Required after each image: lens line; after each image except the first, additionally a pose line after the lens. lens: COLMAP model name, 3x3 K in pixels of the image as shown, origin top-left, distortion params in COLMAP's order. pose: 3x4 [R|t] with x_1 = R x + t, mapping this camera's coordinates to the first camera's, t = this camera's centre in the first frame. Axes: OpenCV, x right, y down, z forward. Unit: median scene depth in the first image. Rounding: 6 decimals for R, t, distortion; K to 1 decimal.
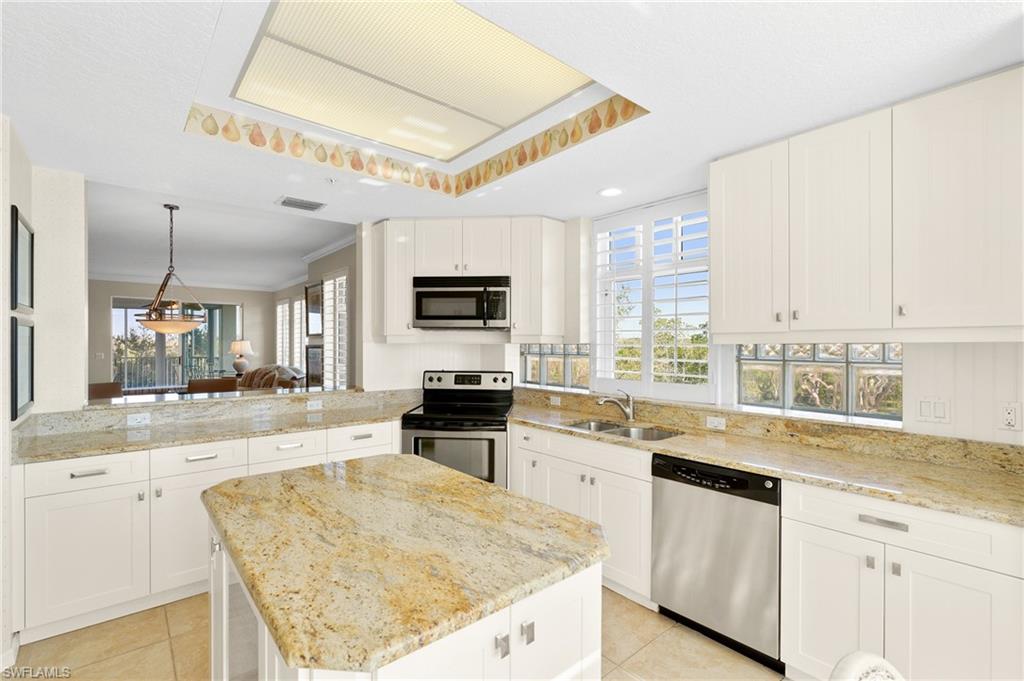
lens RADIAL K [[466.7, 0, 510.4], [0, 466.7, 344.9], [0, 0, 1]] dist [-0.008692, -0.000216]
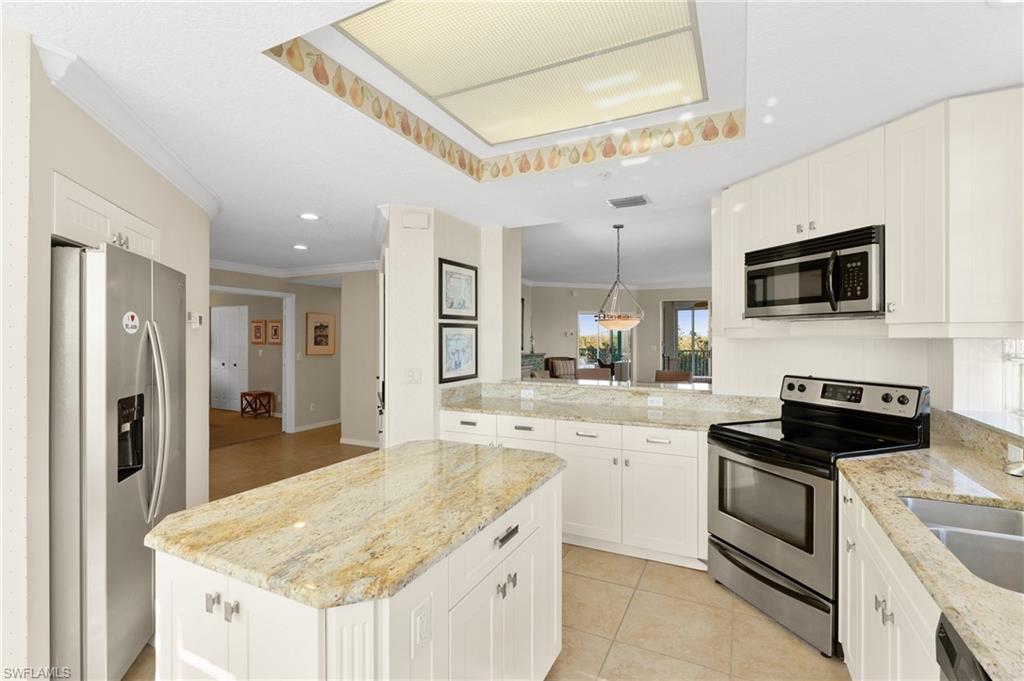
lens RADIAL K [[466.7, 0, 508.7], [0, 466.7, 338.0], [0, 0, 1]] dist [-0.008692, -0.000216]
pose [[0.386438, -0.002879, -0.922311, 0.363721], [-0.002682, 0.999987, -0.004245, 0.000728], [0.922311, 0.004114, 0.386426, 0.340463]]
